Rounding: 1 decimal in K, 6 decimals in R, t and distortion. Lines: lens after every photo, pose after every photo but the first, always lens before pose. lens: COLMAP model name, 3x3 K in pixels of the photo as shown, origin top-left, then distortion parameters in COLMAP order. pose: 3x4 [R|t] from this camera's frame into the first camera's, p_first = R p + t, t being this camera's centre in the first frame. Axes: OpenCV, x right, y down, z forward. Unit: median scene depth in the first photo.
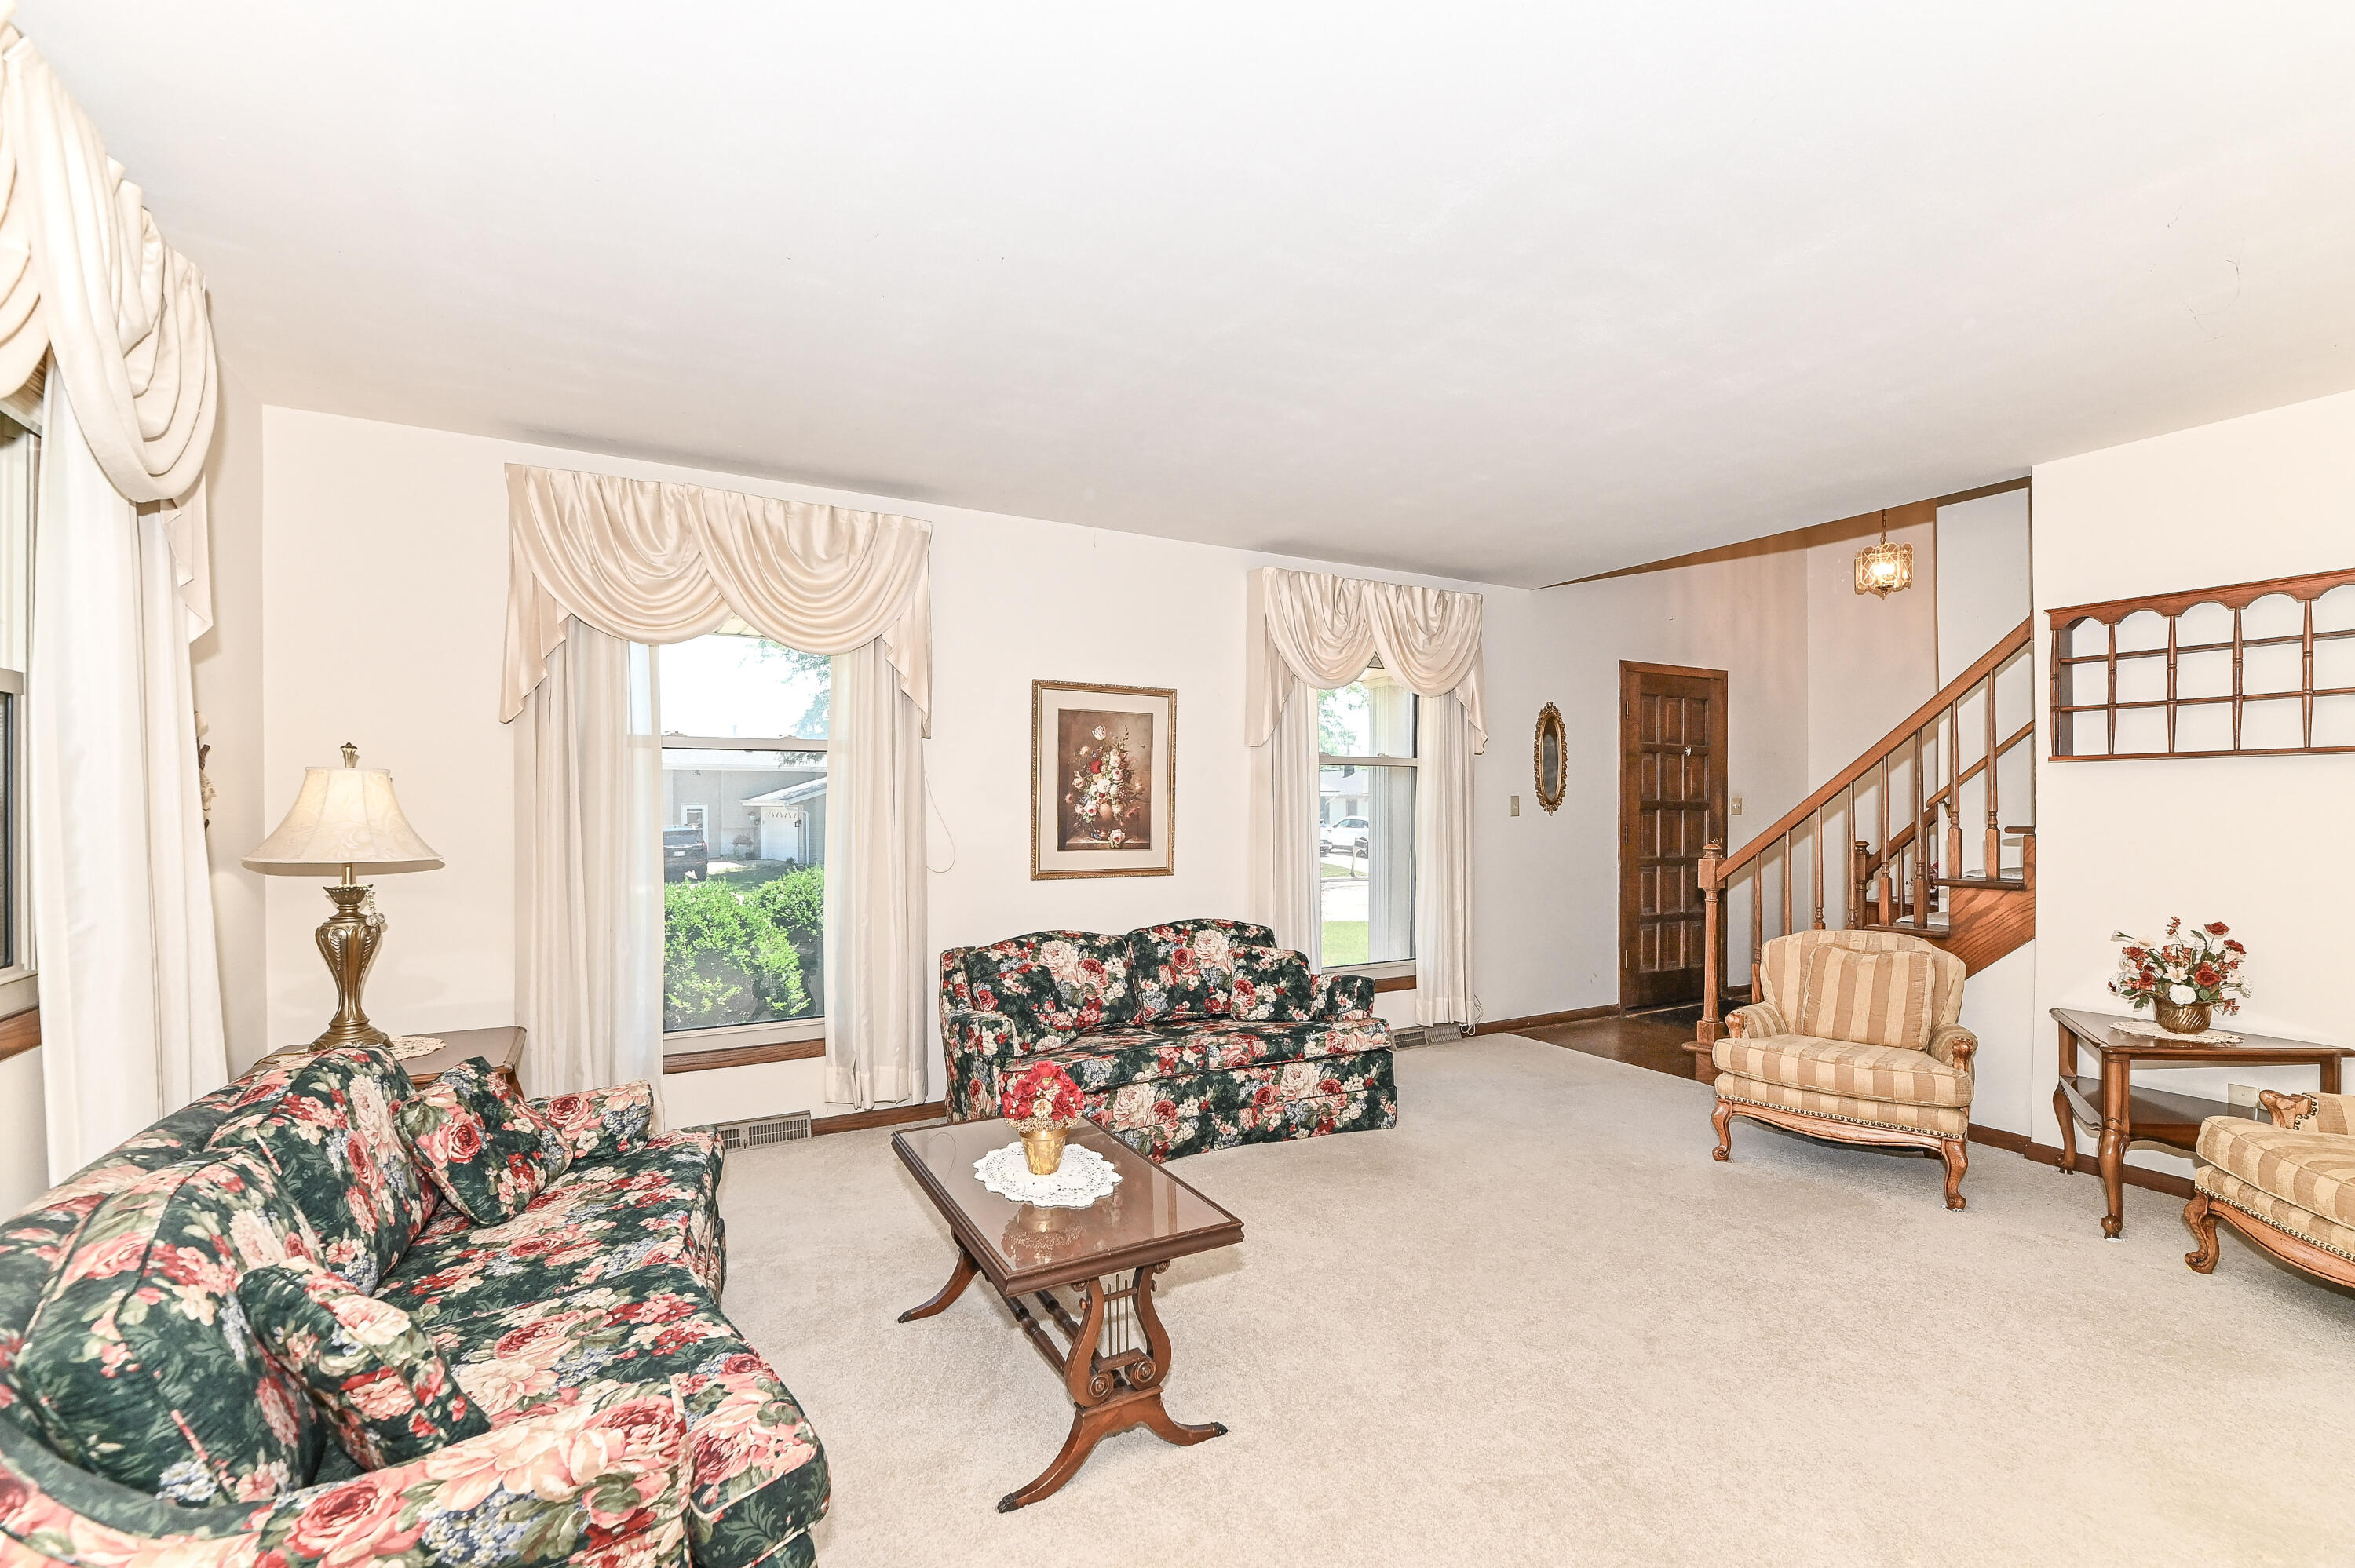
lens RADIAL K [[1036.2, 0, 1180.7], [0, 1036.2, 807.6], [0, 0, 1]] dist [-0.008013, -0.000213]
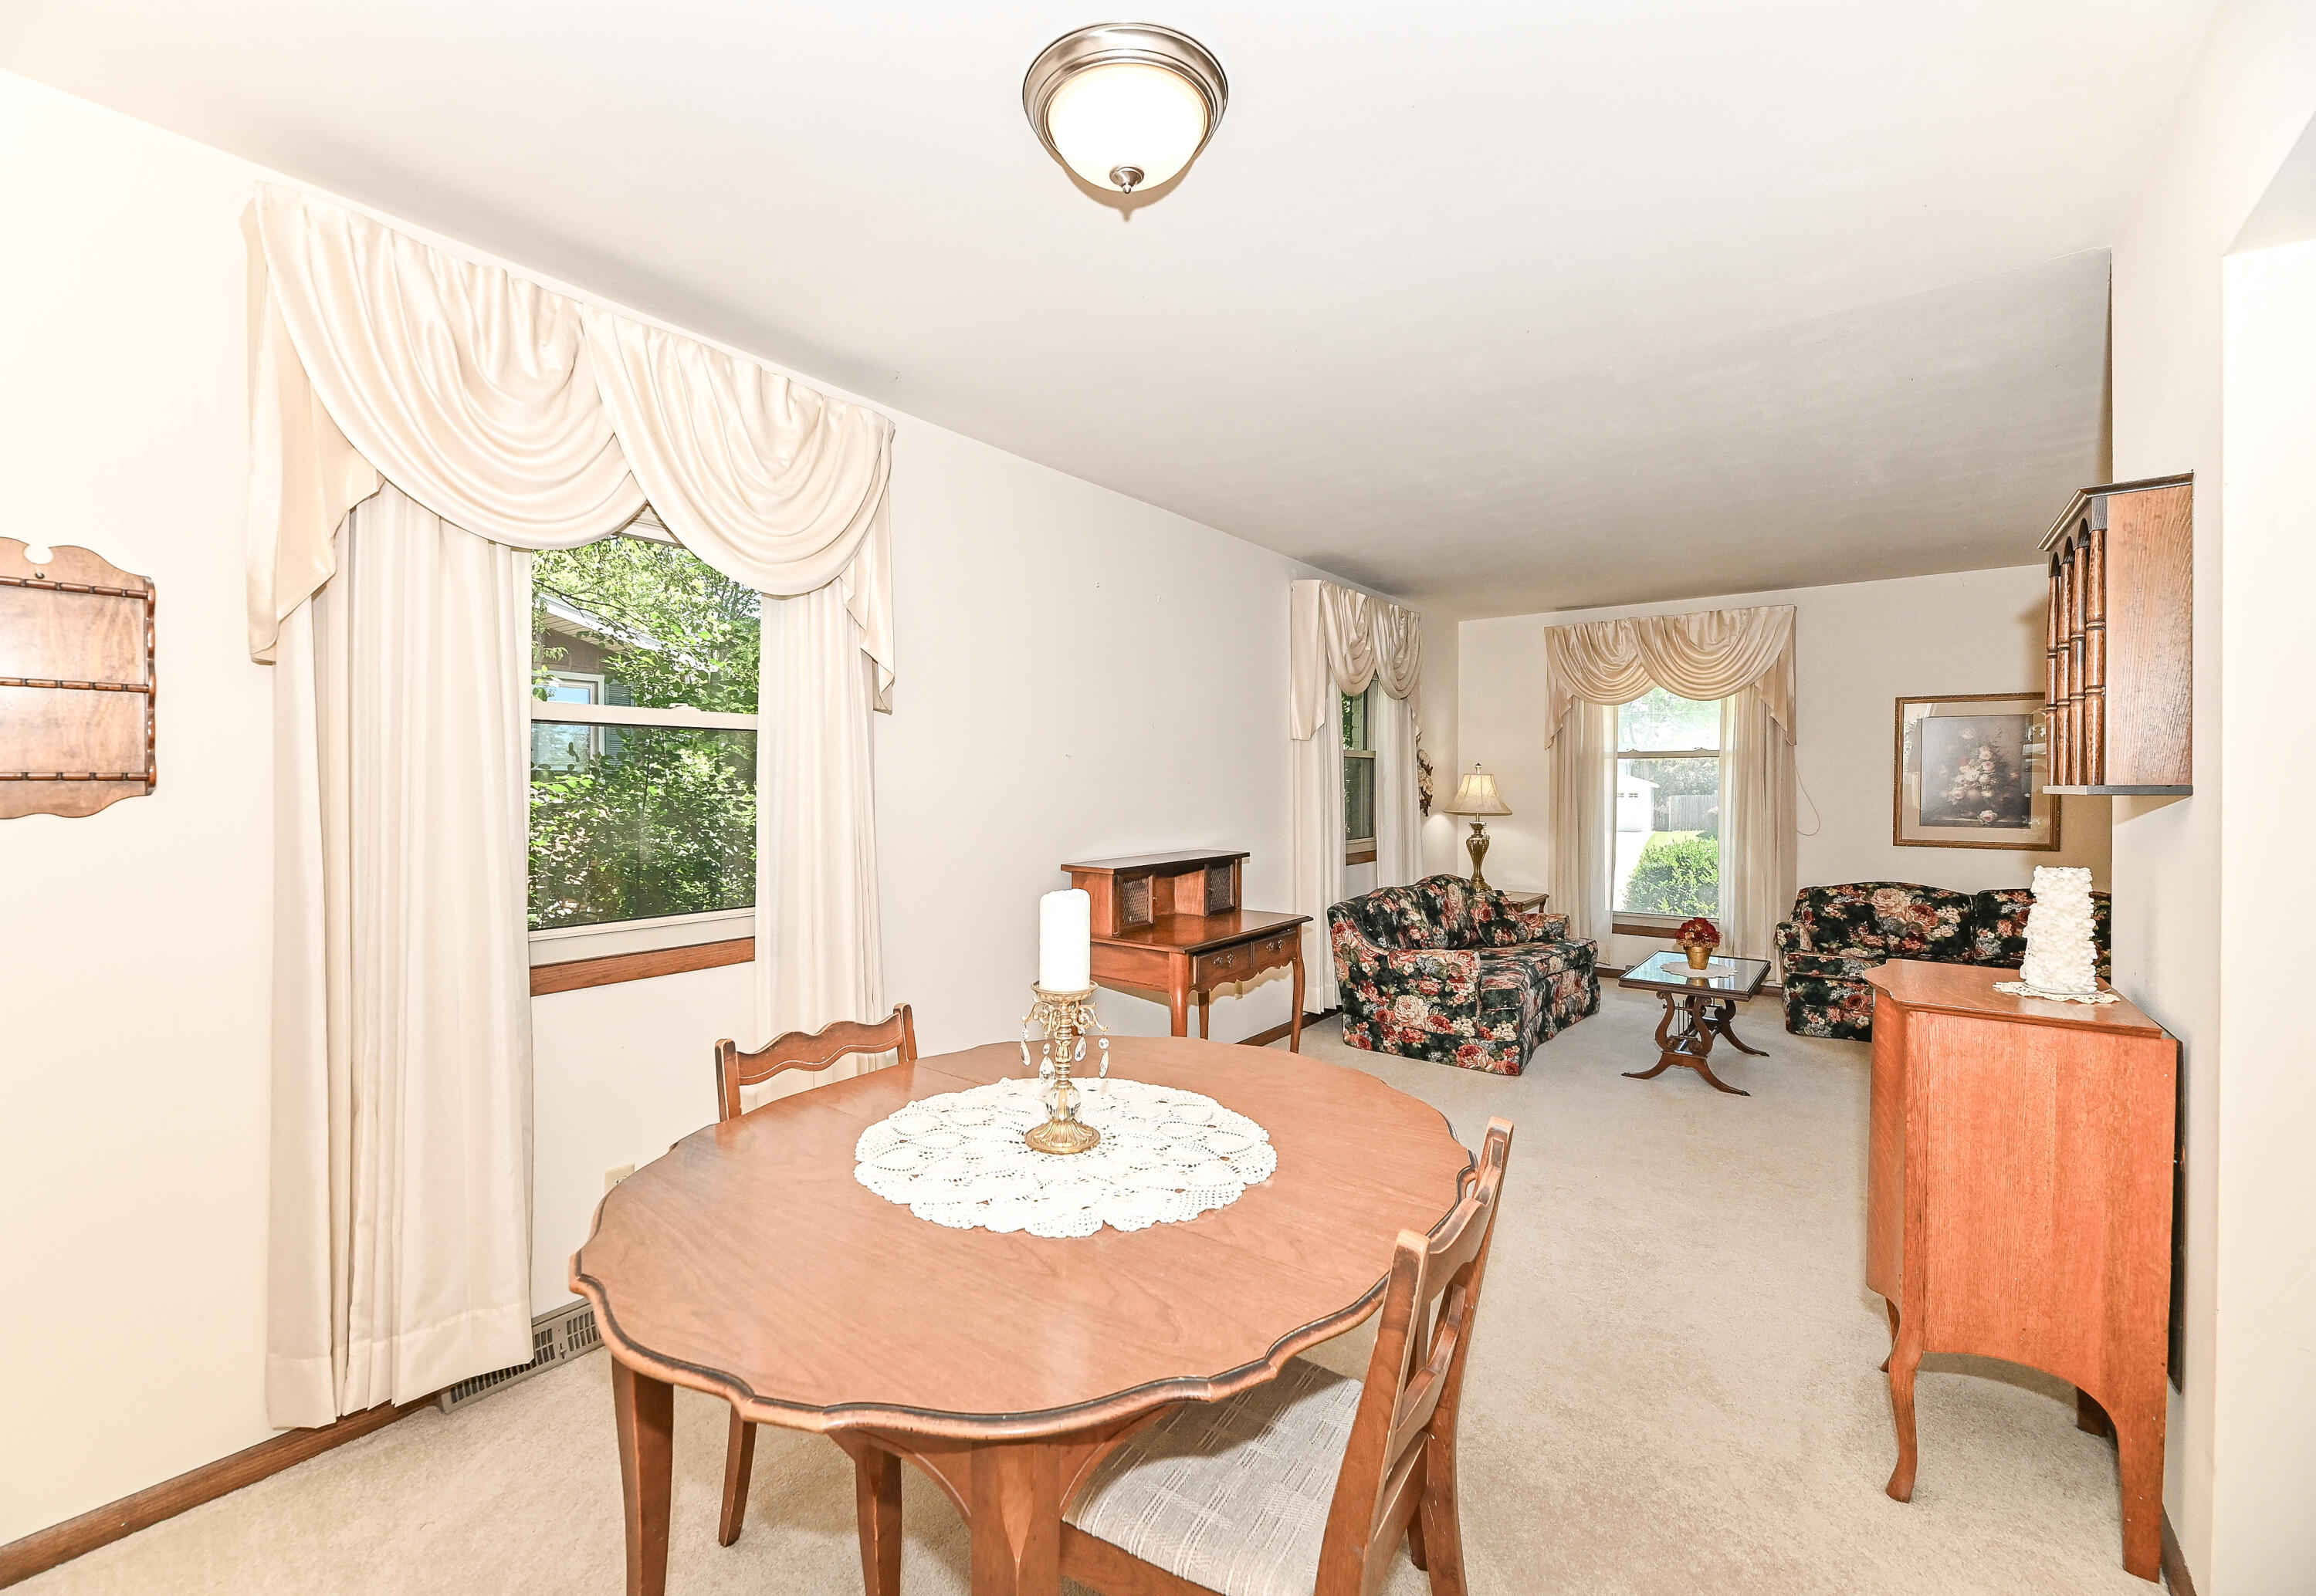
lens RADIAL K [[962.4, 0, 1160.9], [0, 962.4, 791.6], [0, 0, 1]] dist [-0.000094, 0.000016]
pose [[0.428485, 0.010134, -0.903492, 0.628683], [-0.002095, 0.999946, 0.010222, -0.012551], [0.903547, -0.002487, 0.428483, -0.438695]]
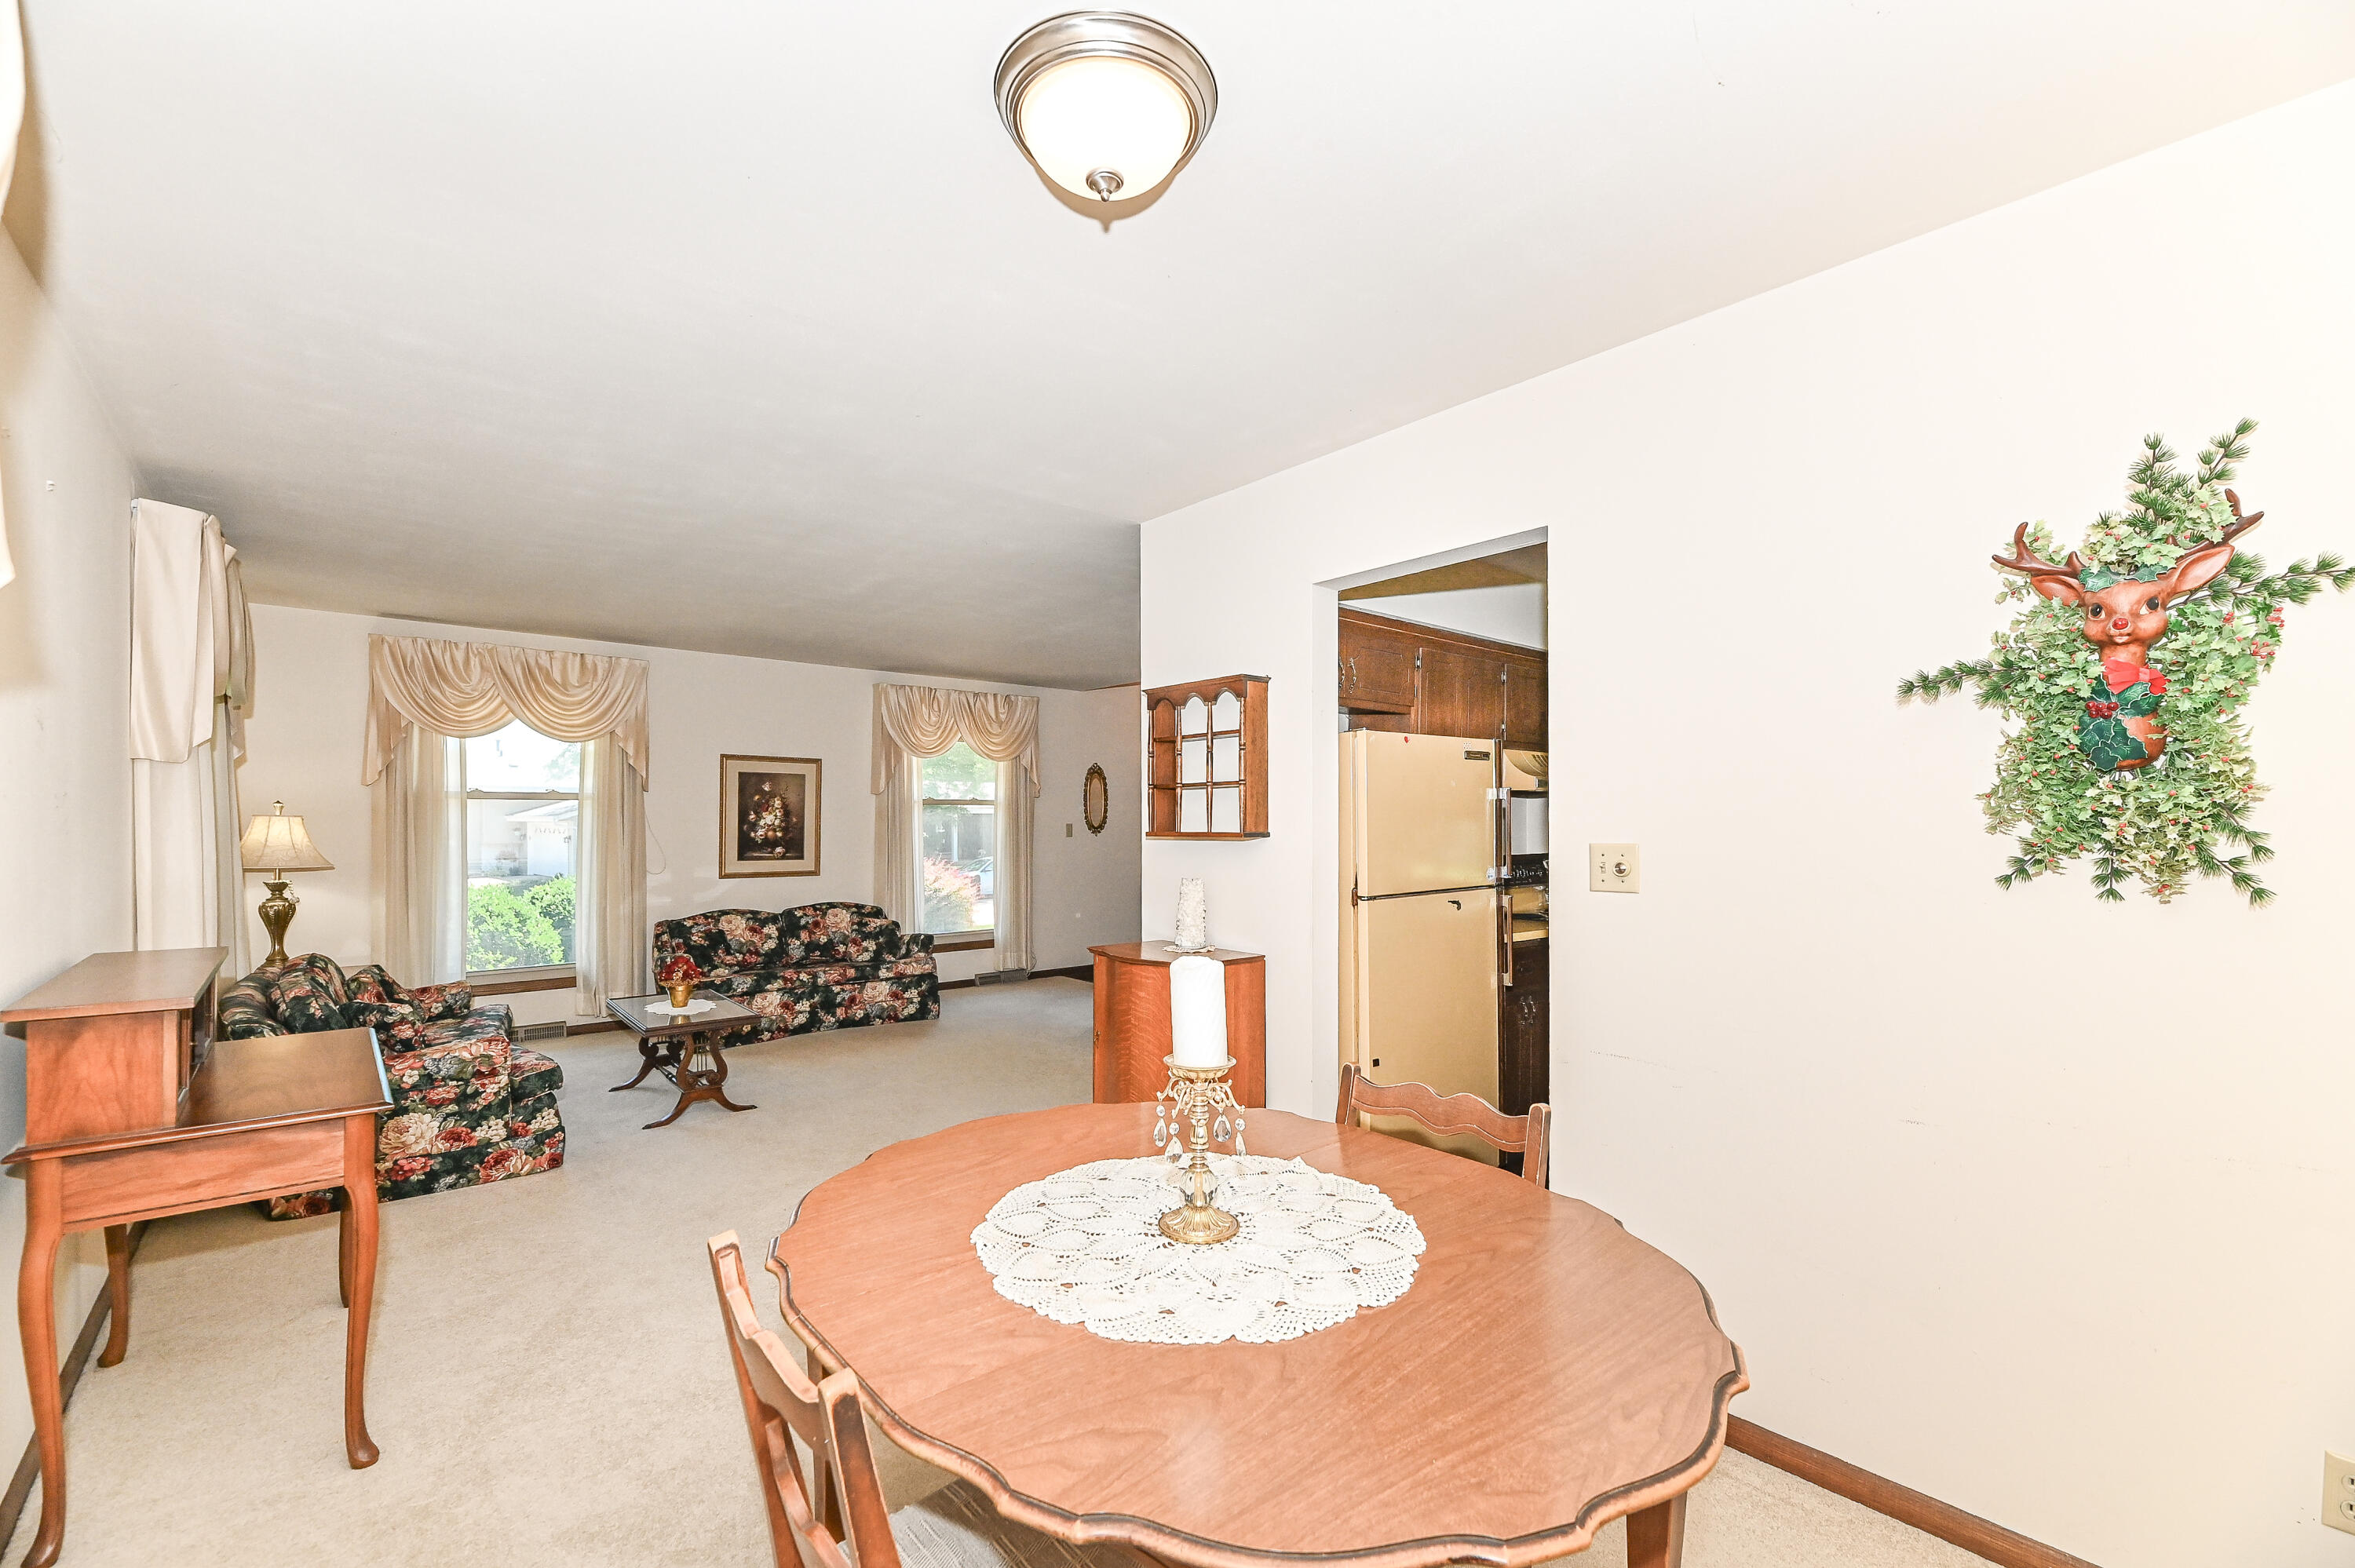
lens RADIAL K [[951.0, 0, 1152.2], [0, 951.0, 818.5], [0, 0, 1]] dist [0.000061, -0.003823]
pose [[0.980699, 0.002489, 0.195505, 0.243050], [-0.001506, 0.999985, -0.005176, -0.018009], [-0.195515, 0.004781, 0.980689, -0.621816]]
